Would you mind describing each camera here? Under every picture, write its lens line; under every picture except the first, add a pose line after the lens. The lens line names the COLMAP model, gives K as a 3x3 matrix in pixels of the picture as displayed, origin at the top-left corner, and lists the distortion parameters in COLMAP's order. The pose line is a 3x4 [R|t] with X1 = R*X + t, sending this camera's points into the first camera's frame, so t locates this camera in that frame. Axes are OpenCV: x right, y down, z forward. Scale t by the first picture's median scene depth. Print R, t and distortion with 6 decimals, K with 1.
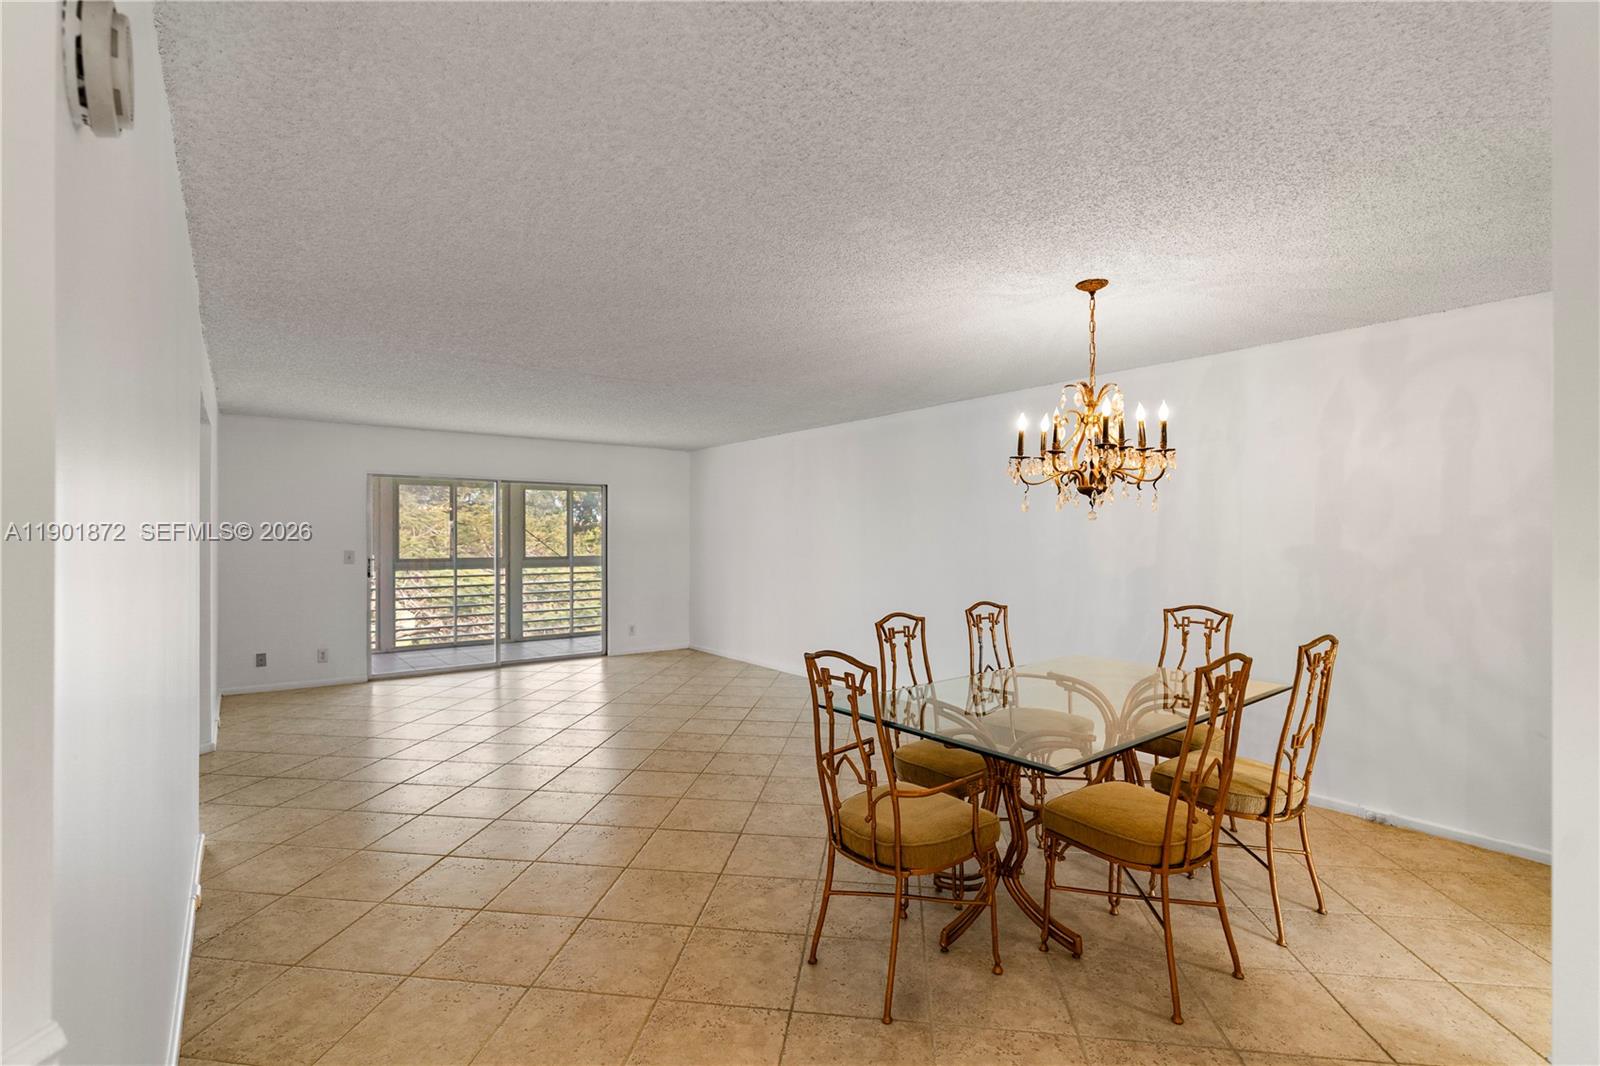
lens RADIAL K [[725.8, 0, 803.0], [0, 725.8, 539.4], [0, 0, 1]] dist [-0.011489, 0.005094]
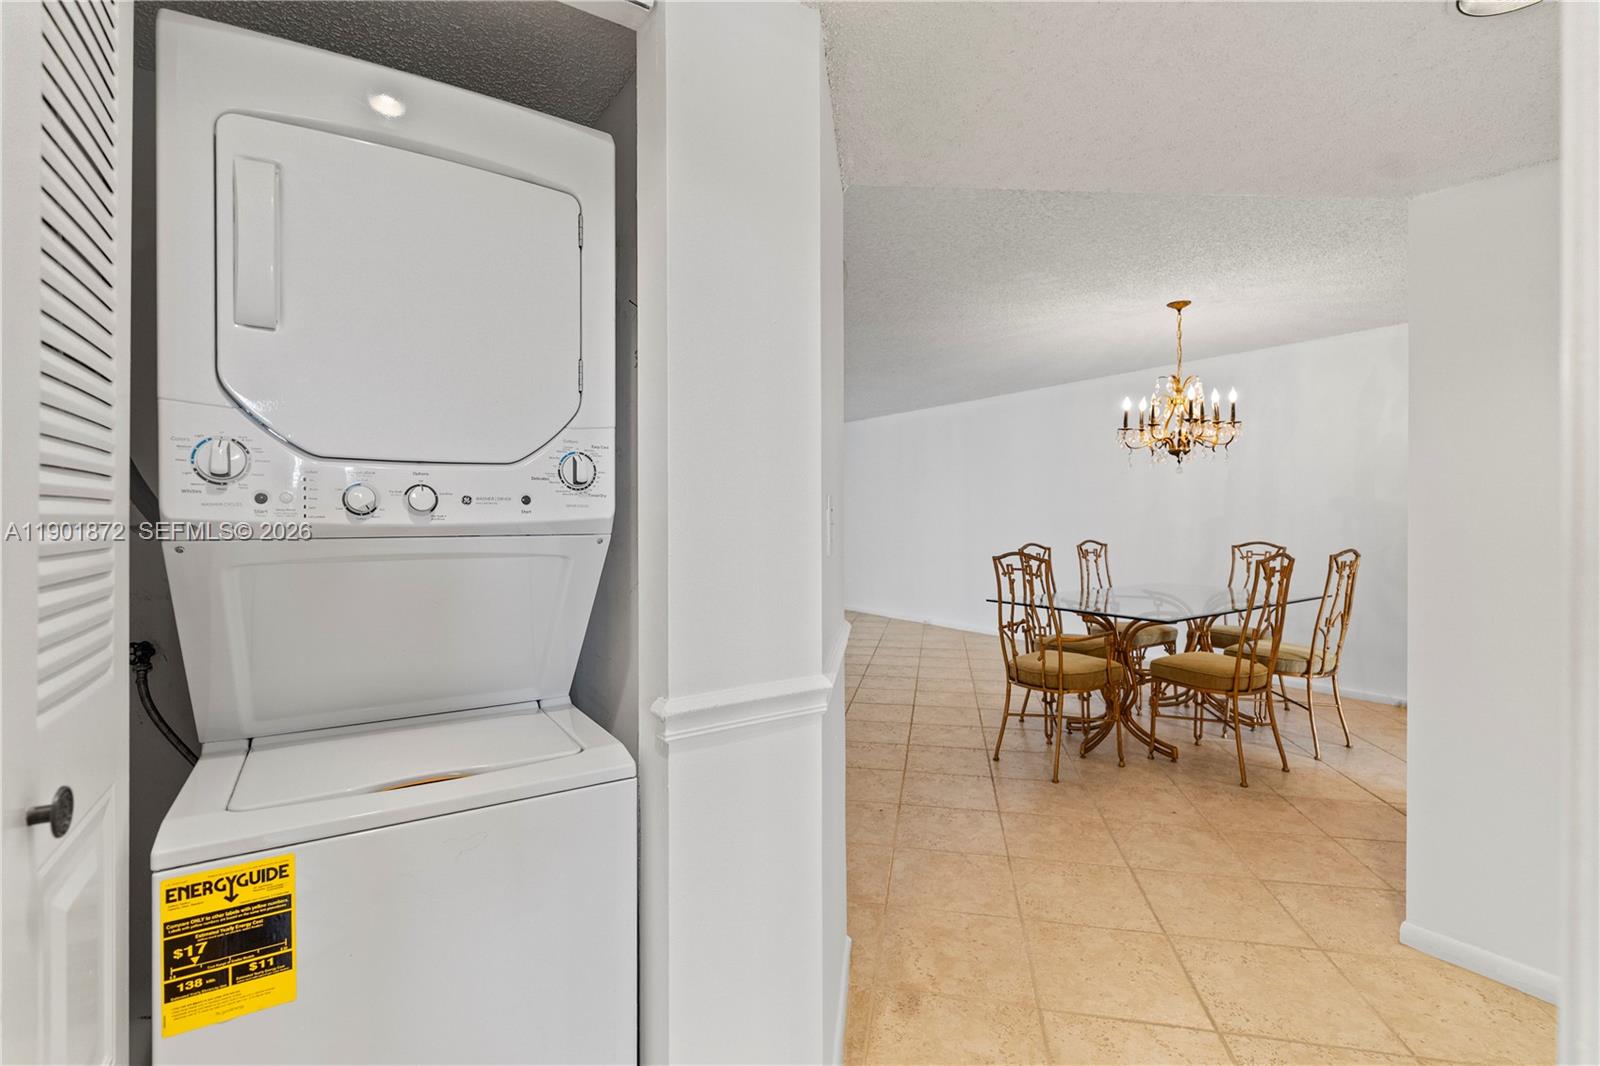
lens RADIAL K [[725.8, 0, 799.0], [0, 725.8, 521.8], [0, 0, 1]] dist [-0.011489, 0.005094]
pose [[0.997519, -0.001928, -0.070374, -0.256409], [0.002104, 0.999995, 0.002420, 0.067368], [0.070369, -0.002562, 0.997518, -0.484521]]
